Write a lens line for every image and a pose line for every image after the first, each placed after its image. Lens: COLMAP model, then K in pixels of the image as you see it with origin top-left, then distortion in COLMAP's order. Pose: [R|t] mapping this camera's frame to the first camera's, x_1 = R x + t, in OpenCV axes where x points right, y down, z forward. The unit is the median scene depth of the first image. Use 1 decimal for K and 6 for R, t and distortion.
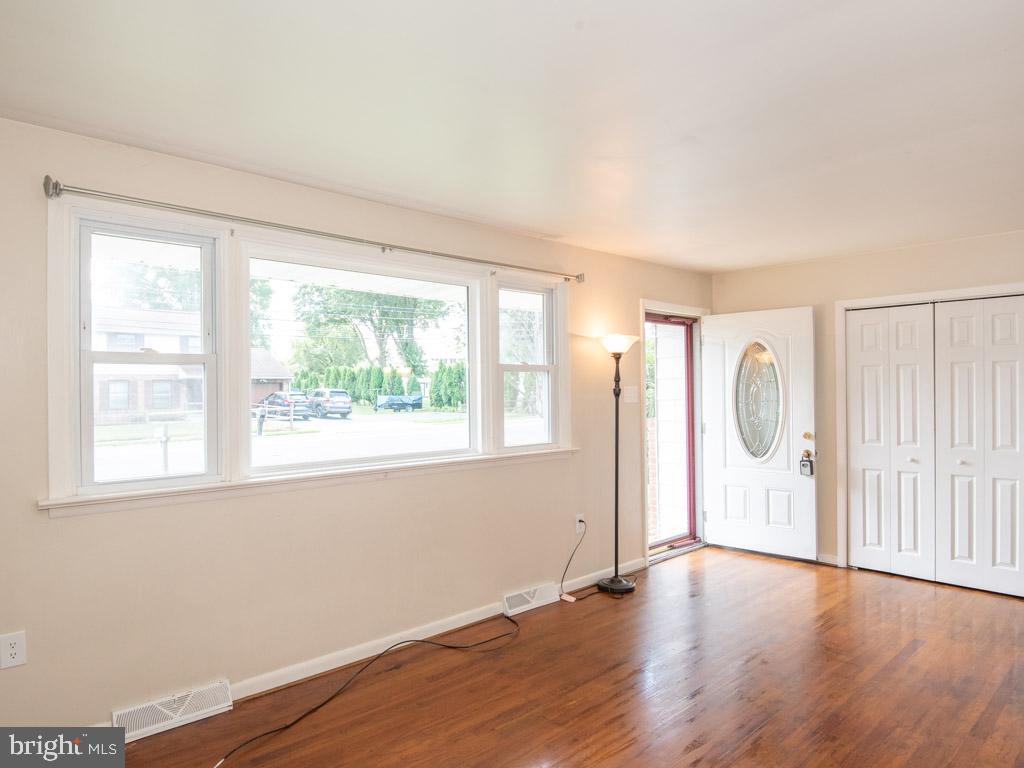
lens RADIAL K [[609.8, 0, 513.4], [0, 609.8, 387.4], [0, 0, 1]] dist [0.000151, -0.026124]
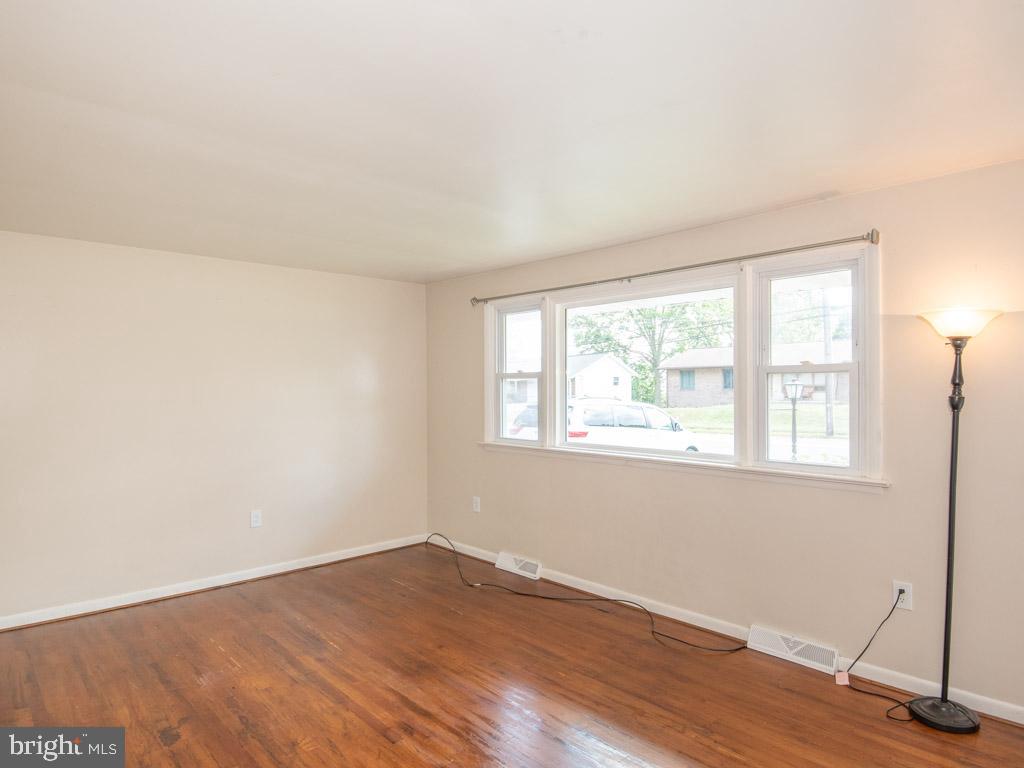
lens RADIAL K [[609.8, 0, 513.4], [0, 609.8, 387.4], [0, 0, 1]] dist [0.000151, -0.026124]
pose [[0.024387, 0.009399, -0.999658, 0.866574], [0.009289, 0.999911, 0.009628, -0.019301], [0.999659, -0.009520, 0.024297, 0.628208]]
